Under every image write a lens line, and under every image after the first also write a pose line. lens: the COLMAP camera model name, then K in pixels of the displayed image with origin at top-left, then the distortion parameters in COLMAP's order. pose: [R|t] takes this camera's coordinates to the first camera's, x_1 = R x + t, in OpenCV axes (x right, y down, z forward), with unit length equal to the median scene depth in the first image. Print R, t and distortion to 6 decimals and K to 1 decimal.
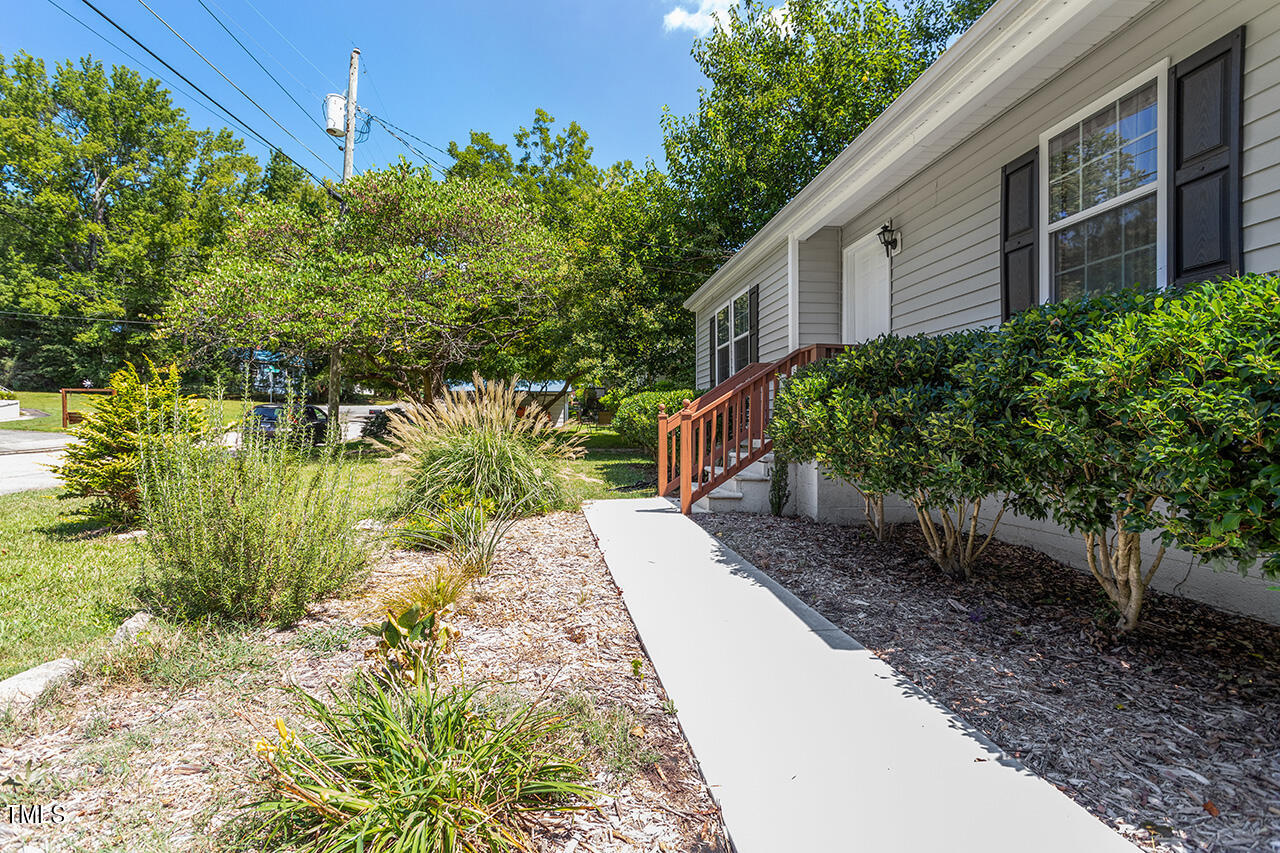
lens RADIAL K [[597.8, 0, 640.1], [0, 597.8, 427.3], [0, 0, 1]] dist [0.009663, 0.001065]
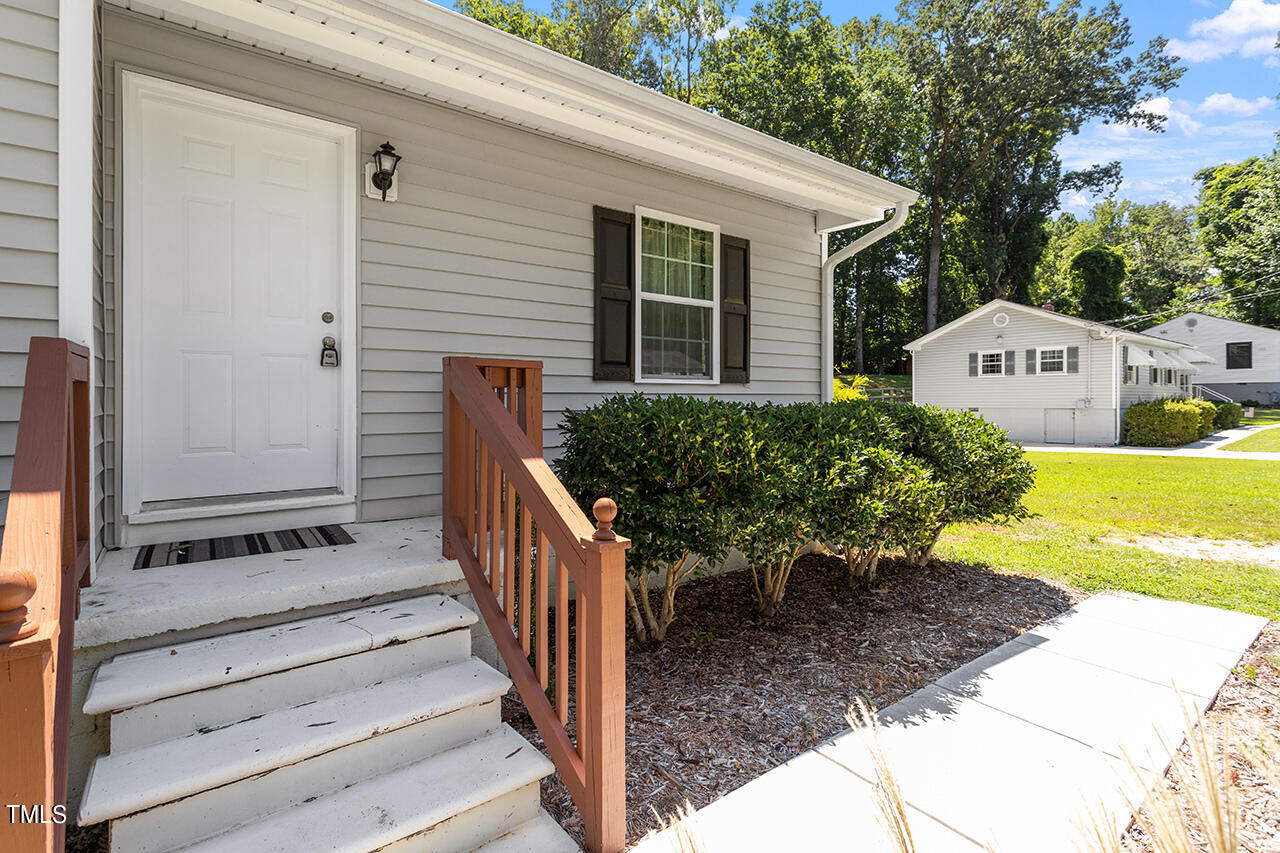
lens RADIAL K [[597.8, 0, 633.3], [0, 597.8, 404.8], [0, 0, 1]] dist [0.009663, 0.001065]
pose [[-0.473984, 0.017072, 0.880368, -0.282573], [0.015954, 0.999814, -0.010798, -0.111849], [-0.880389, 0.008927, -0.474169, 1.510157]]
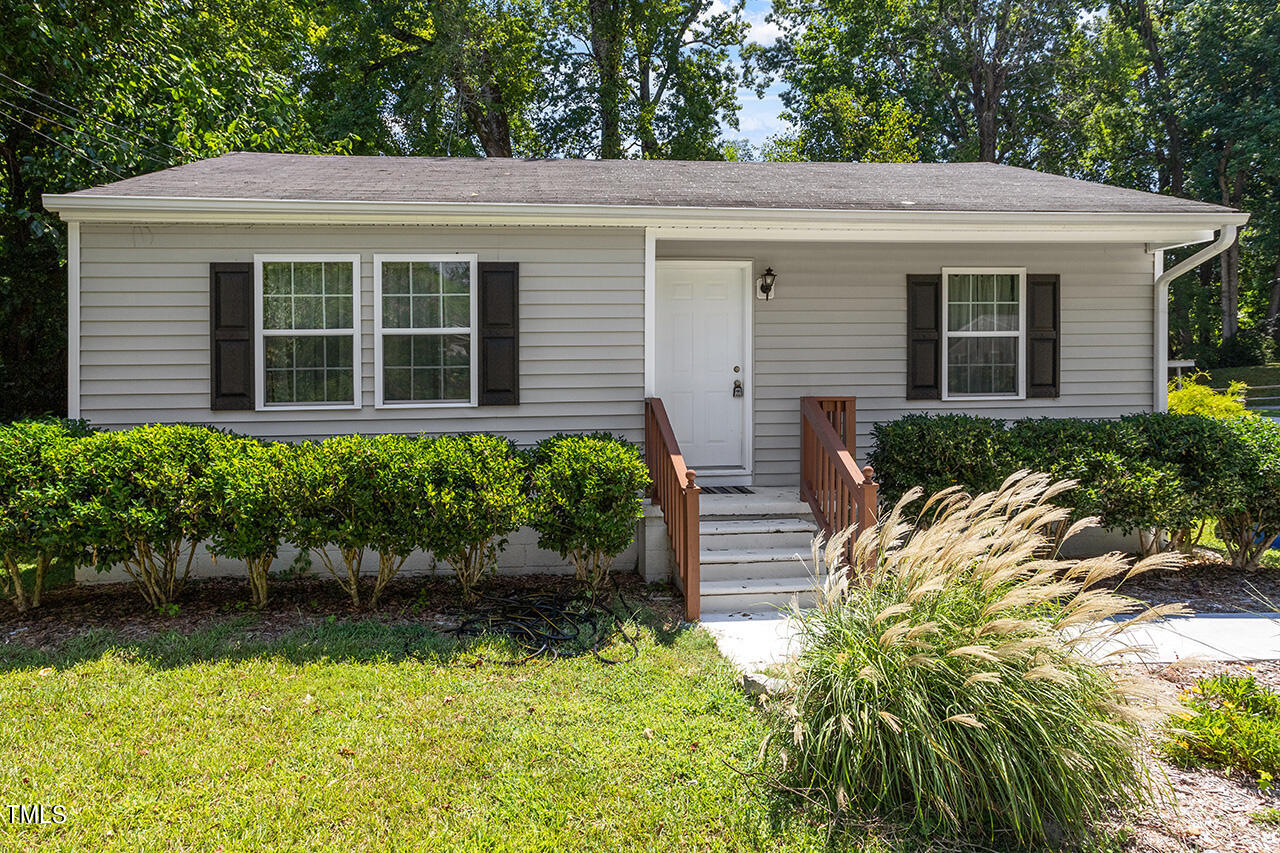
lens RADIAL K [[763.1, 0, 613.7], [0, 763.1, 416.6], [0, 0, 1]] dist [0.000977, -0.000760]
pose [[0.061096, -0.010493, 0.998077, -1.223263], [0.016664, 0.999816, 0.009491, -0.154853], [-0.997993, 0.016052, 0.061260, 1.674098]]
